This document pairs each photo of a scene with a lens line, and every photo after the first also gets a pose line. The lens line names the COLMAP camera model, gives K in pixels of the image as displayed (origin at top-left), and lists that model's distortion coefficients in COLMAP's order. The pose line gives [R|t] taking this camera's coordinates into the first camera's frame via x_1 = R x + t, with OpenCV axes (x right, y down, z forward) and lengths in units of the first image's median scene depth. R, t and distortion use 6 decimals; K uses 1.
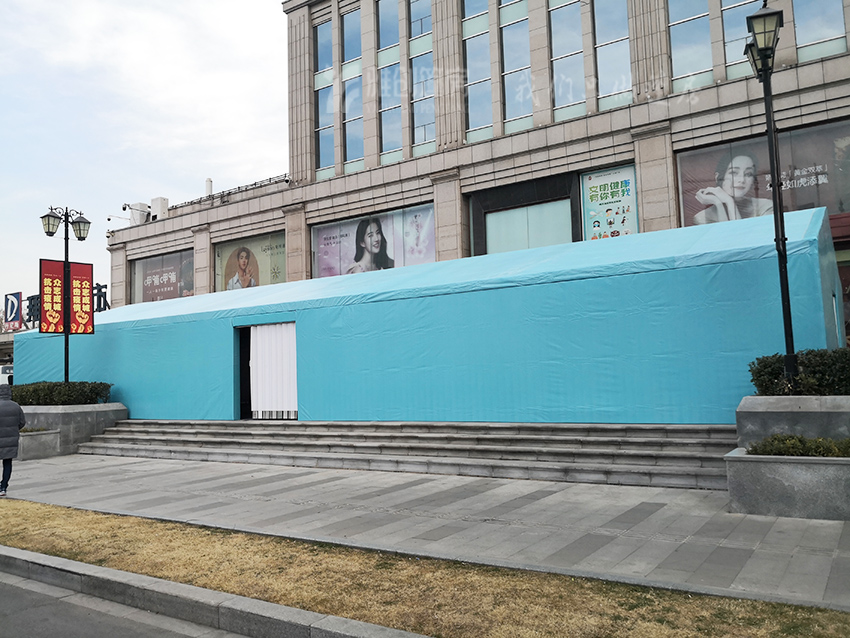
lens RADIAL K [[667.2, 0, 425.0], [0, 667.2, 319.0], [0, 0, 1]] dist [-0.003305, 0.000360]
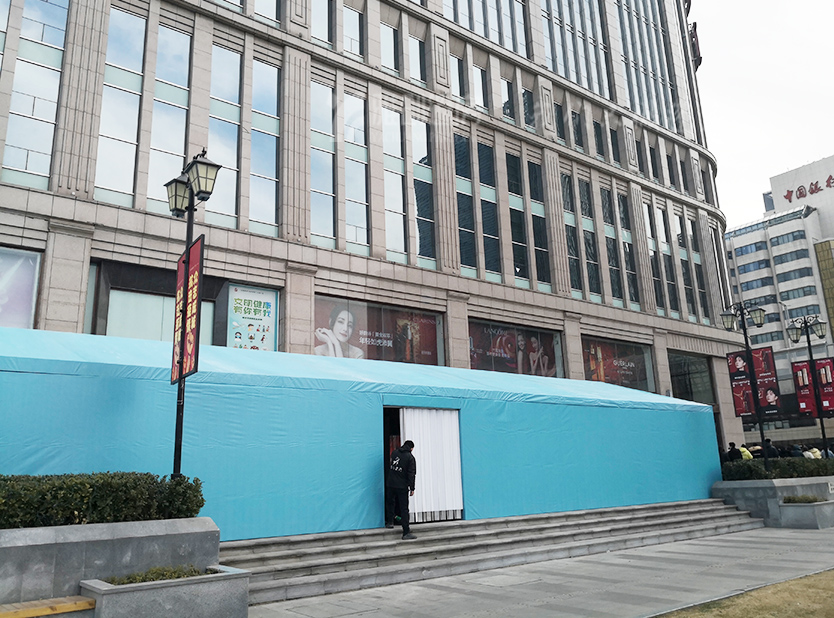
lens RADIAL K [[680.1, 0, 418.2], [0, 680.1, 285.4], [0, 0, 1]] dist [0.001662, -0.002603]
pose [[0.329739, 0.280207, 0.901530, -0.640160], [-0.058802, 0.959179, -0.276618, 0.058660], [-0.942239, 0.038200, 0.332755, 0.410710]]
